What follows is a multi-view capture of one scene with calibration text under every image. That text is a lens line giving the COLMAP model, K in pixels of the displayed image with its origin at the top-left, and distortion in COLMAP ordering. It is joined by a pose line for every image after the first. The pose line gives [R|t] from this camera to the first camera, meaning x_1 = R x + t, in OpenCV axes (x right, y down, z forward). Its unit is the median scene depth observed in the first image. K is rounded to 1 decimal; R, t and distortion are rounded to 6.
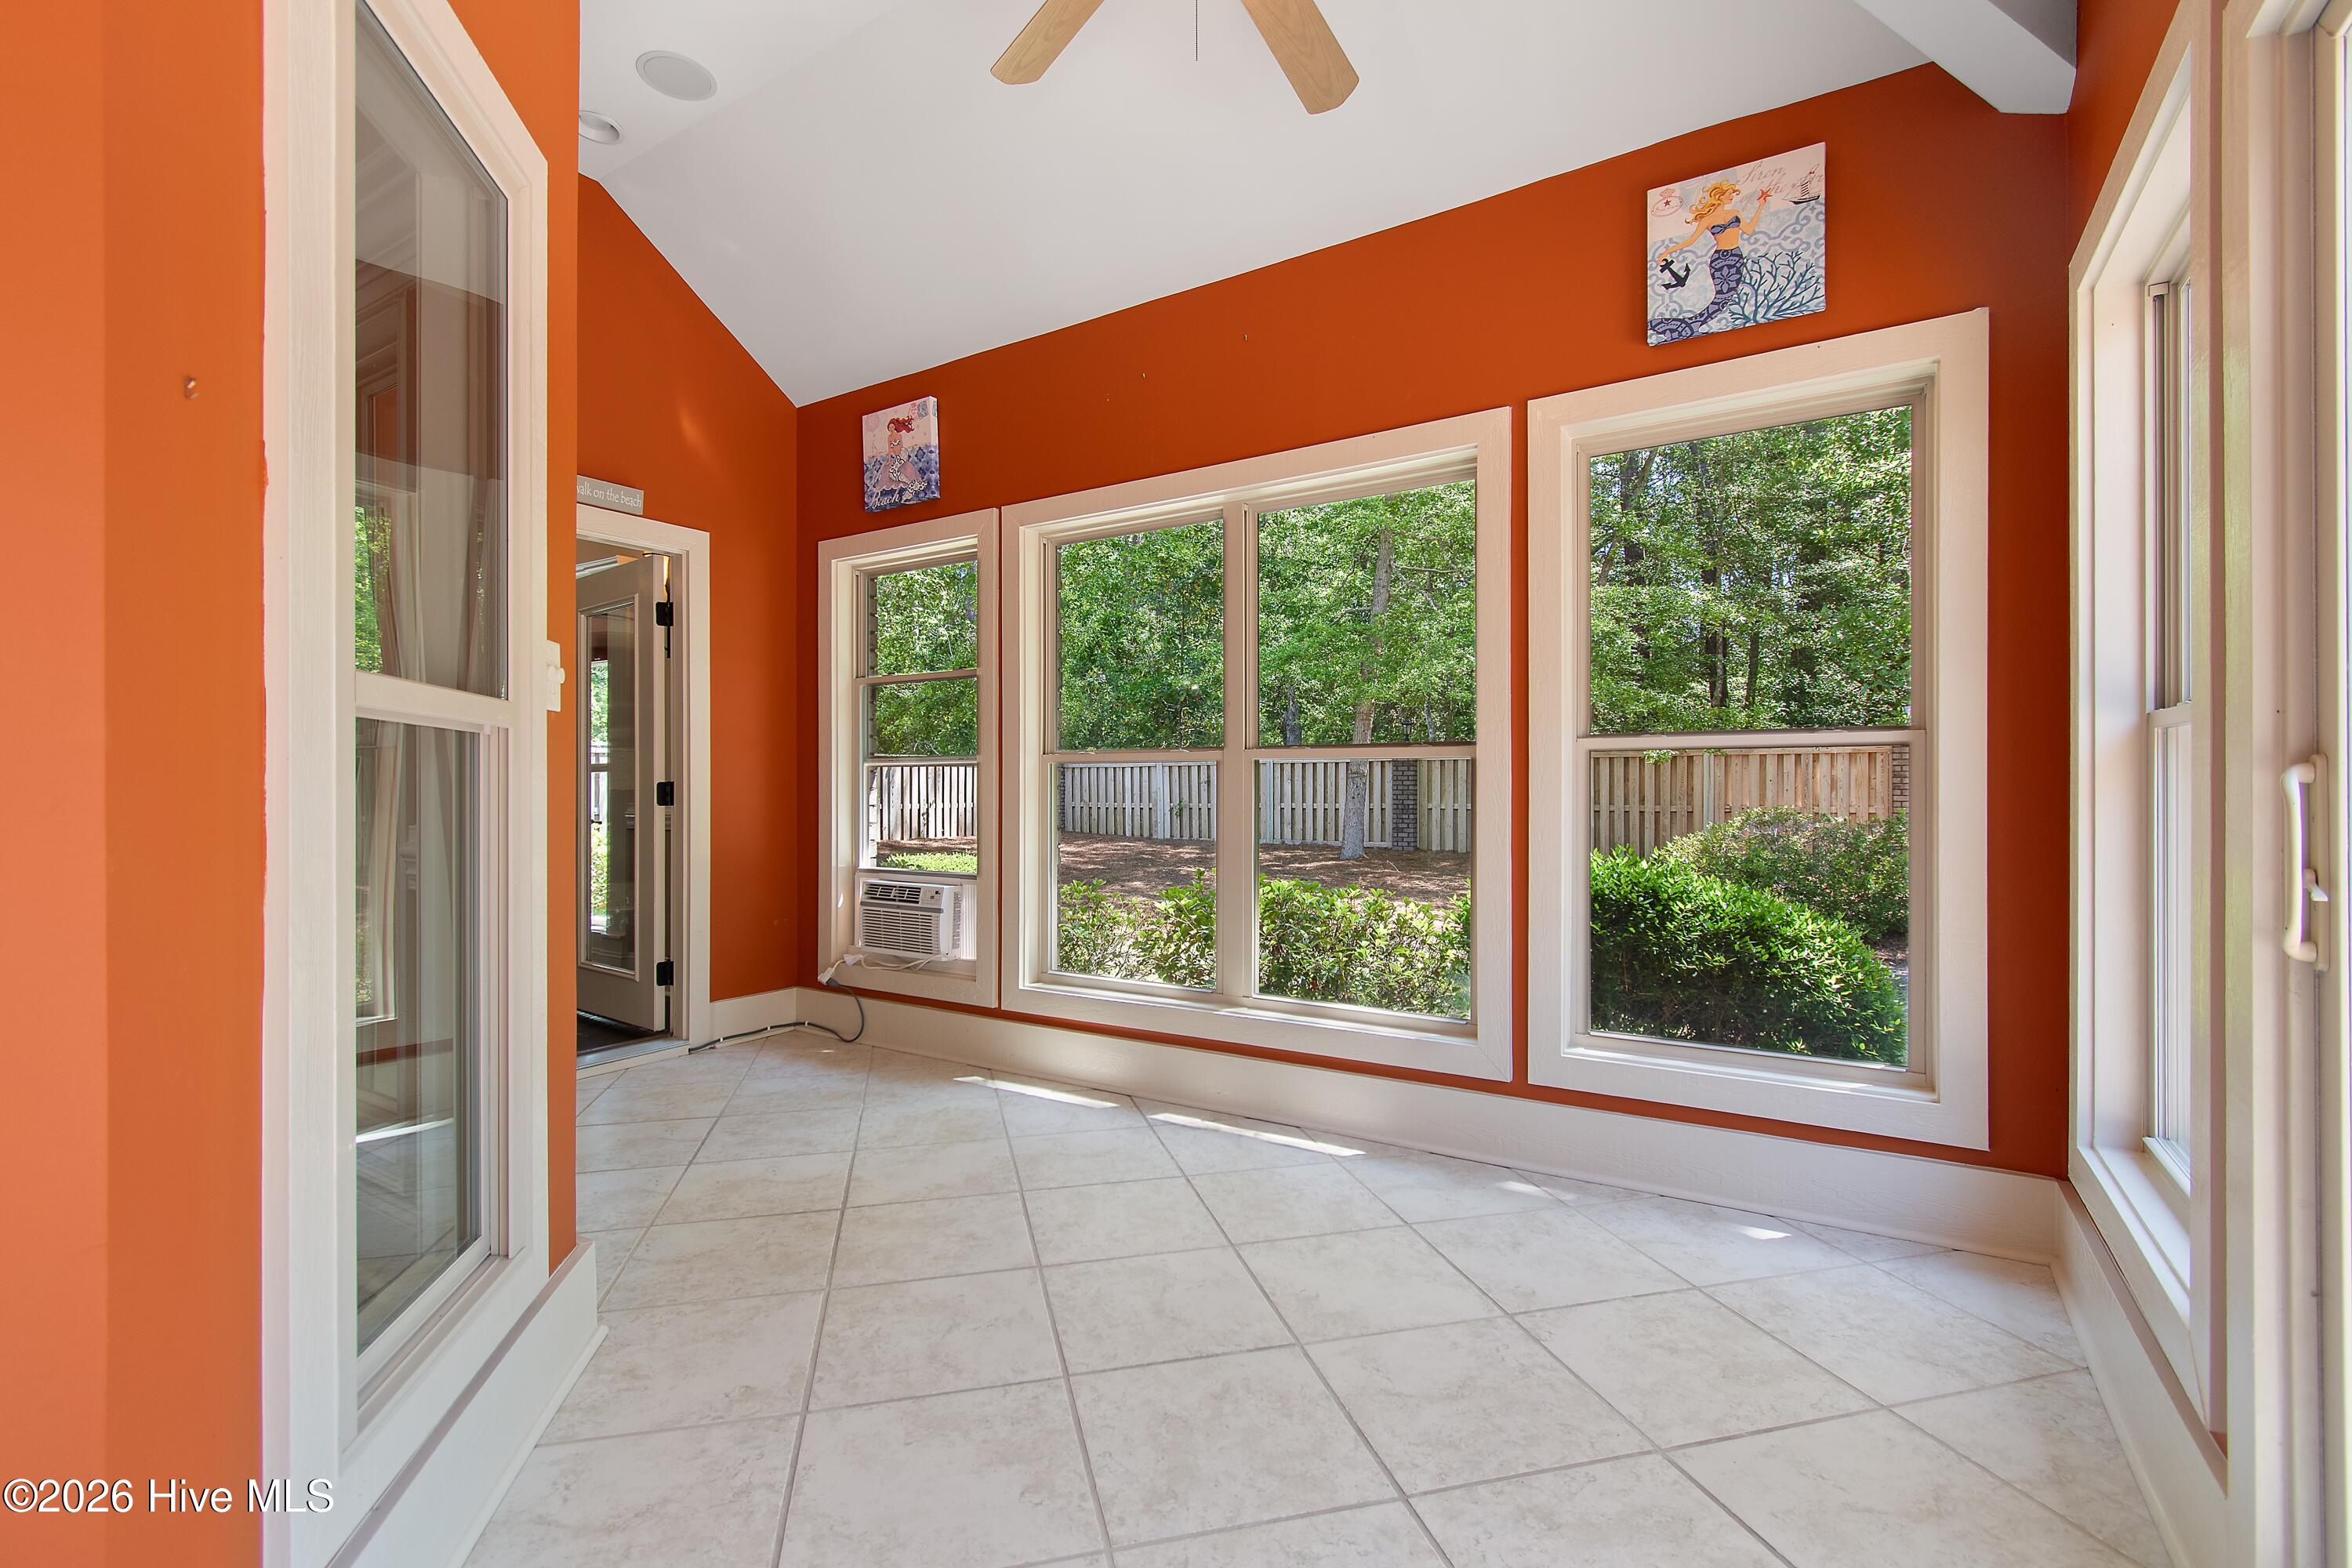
lens RADIAL K [[1053.2, 0, 1167.4], [0, 1053.2, 793.3], [0, 0, 1]] dist [0.002310, -0.001819]
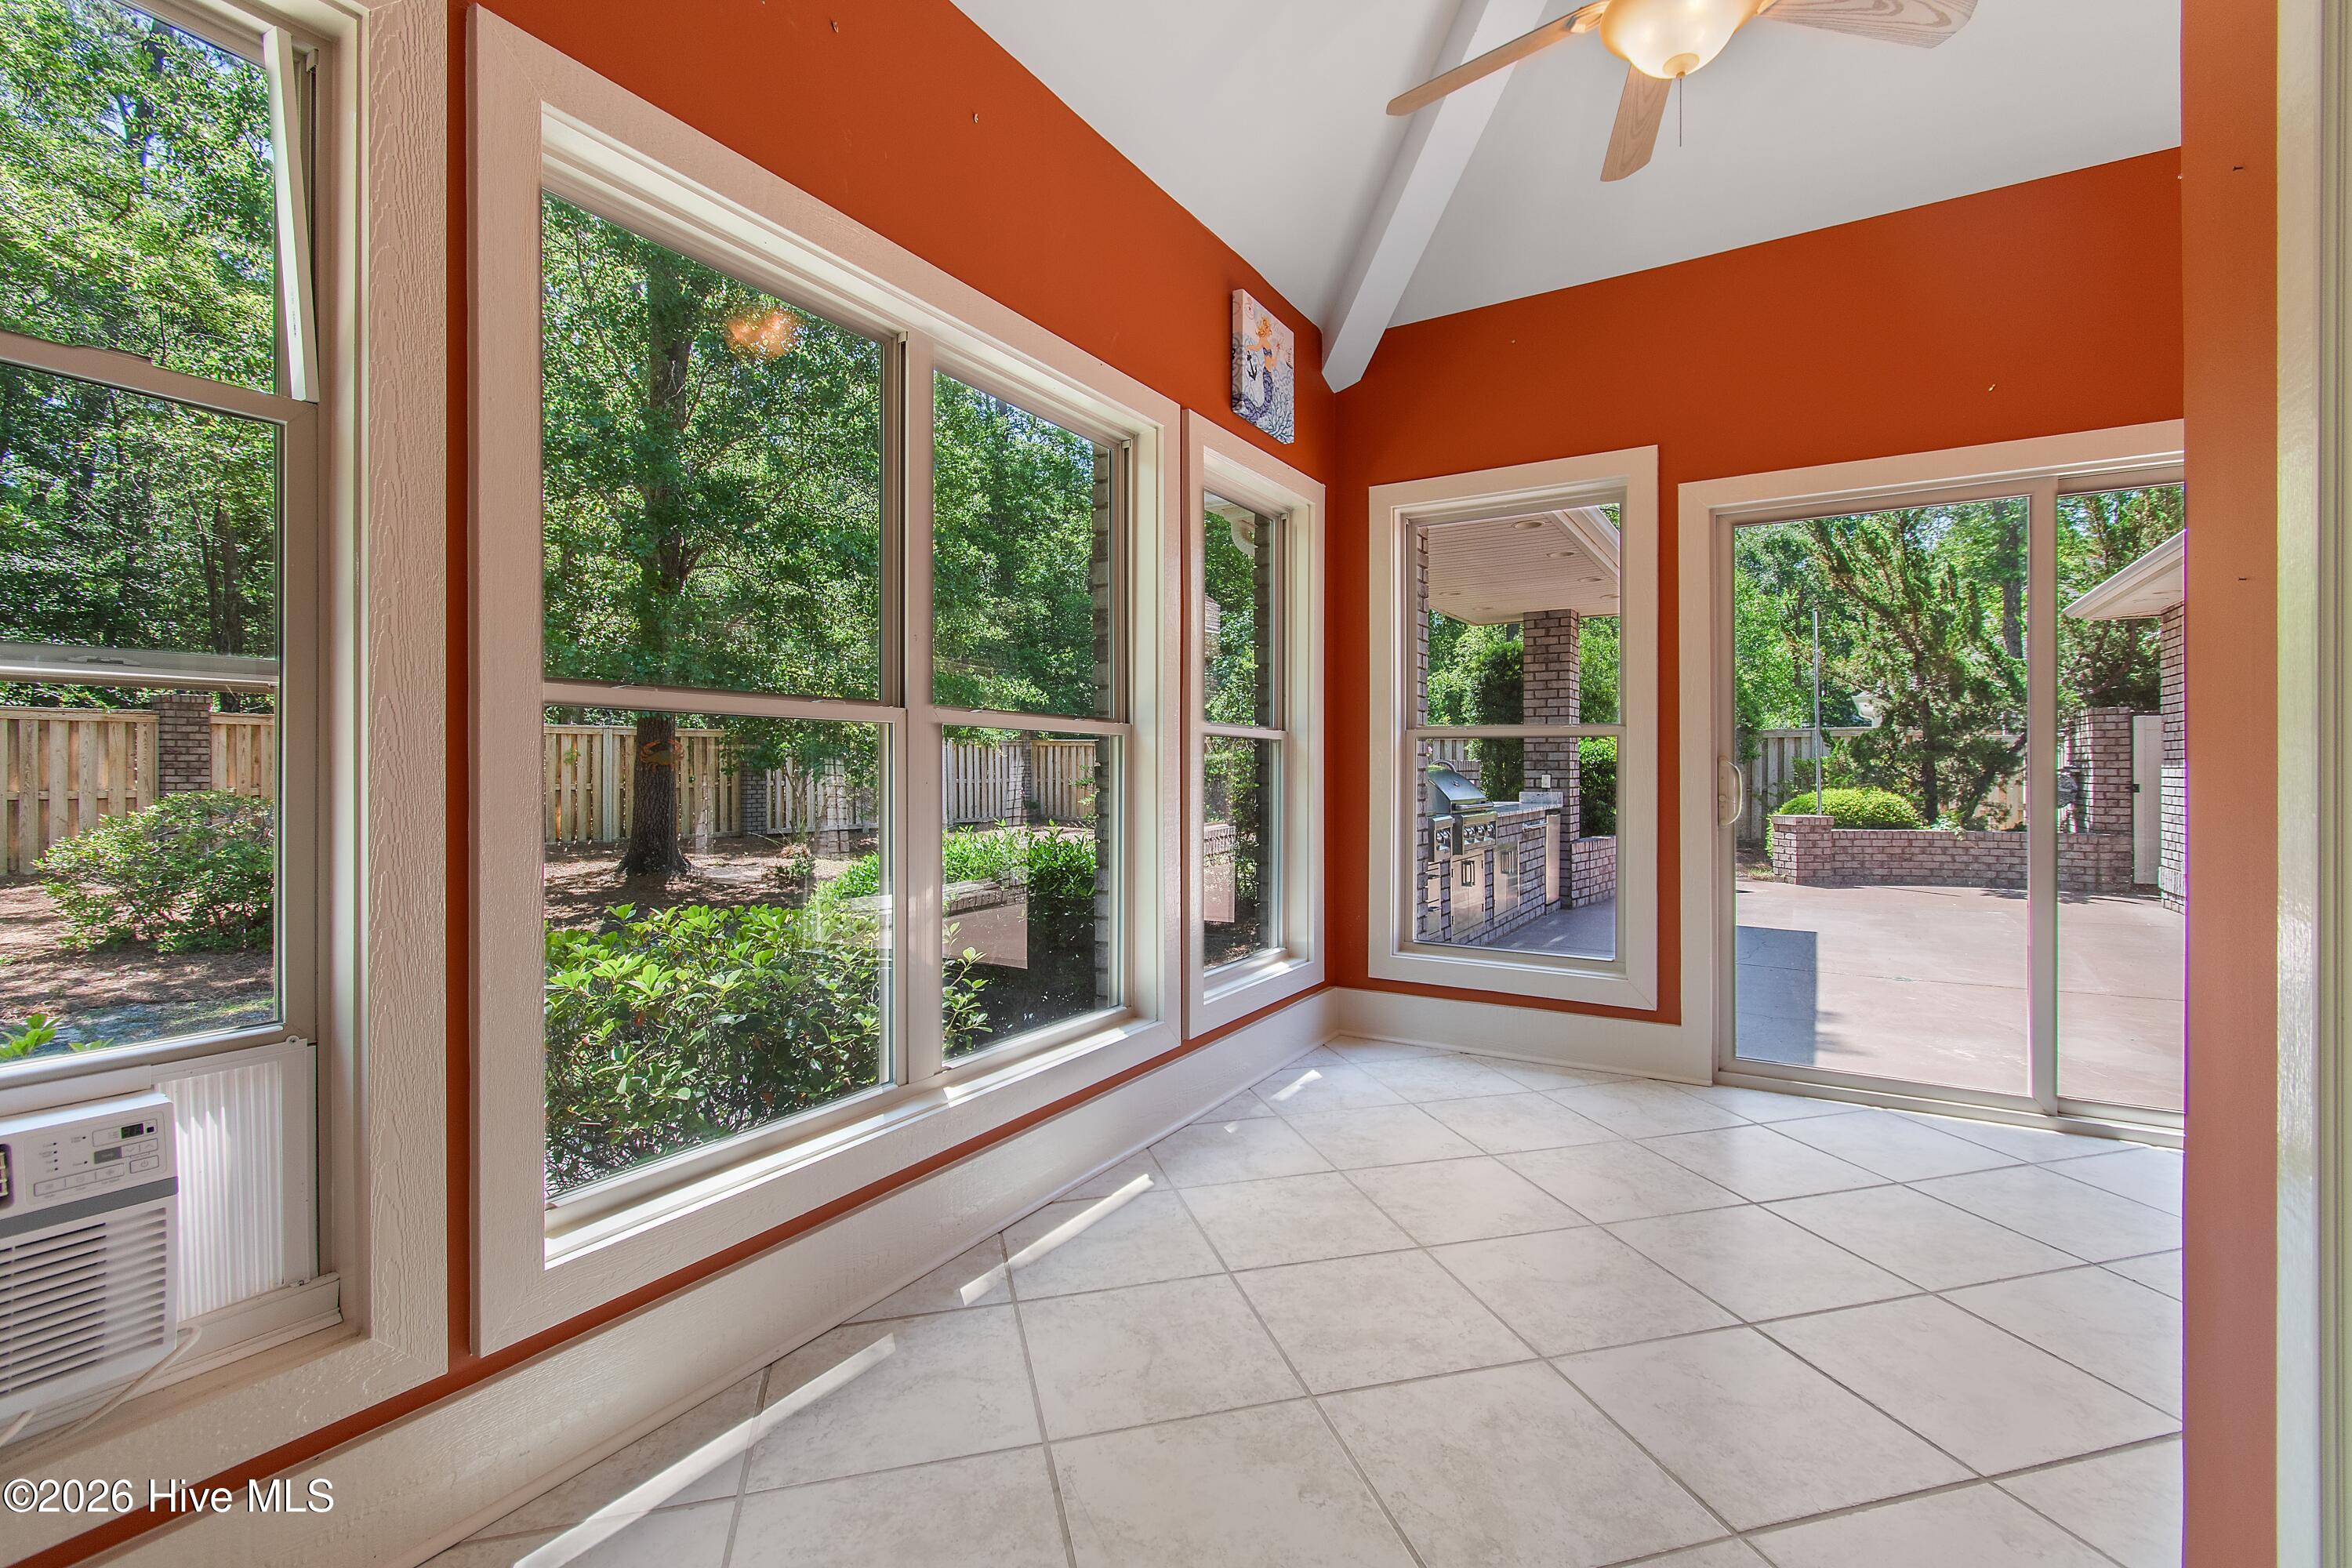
lens RADIAL K [[1053.2, 0, 1173.0], [0, 1053.2, 762.8], [0, 0, 1]] dist [0.002310, -0.001819]
pose [[-0.031610, 0.006198, 0.999481, -0.853209], [0.004240, 0.999973, -0.006067, -0.001542], [-0.999491, 0.004046, -0.031635, 1.213449]]
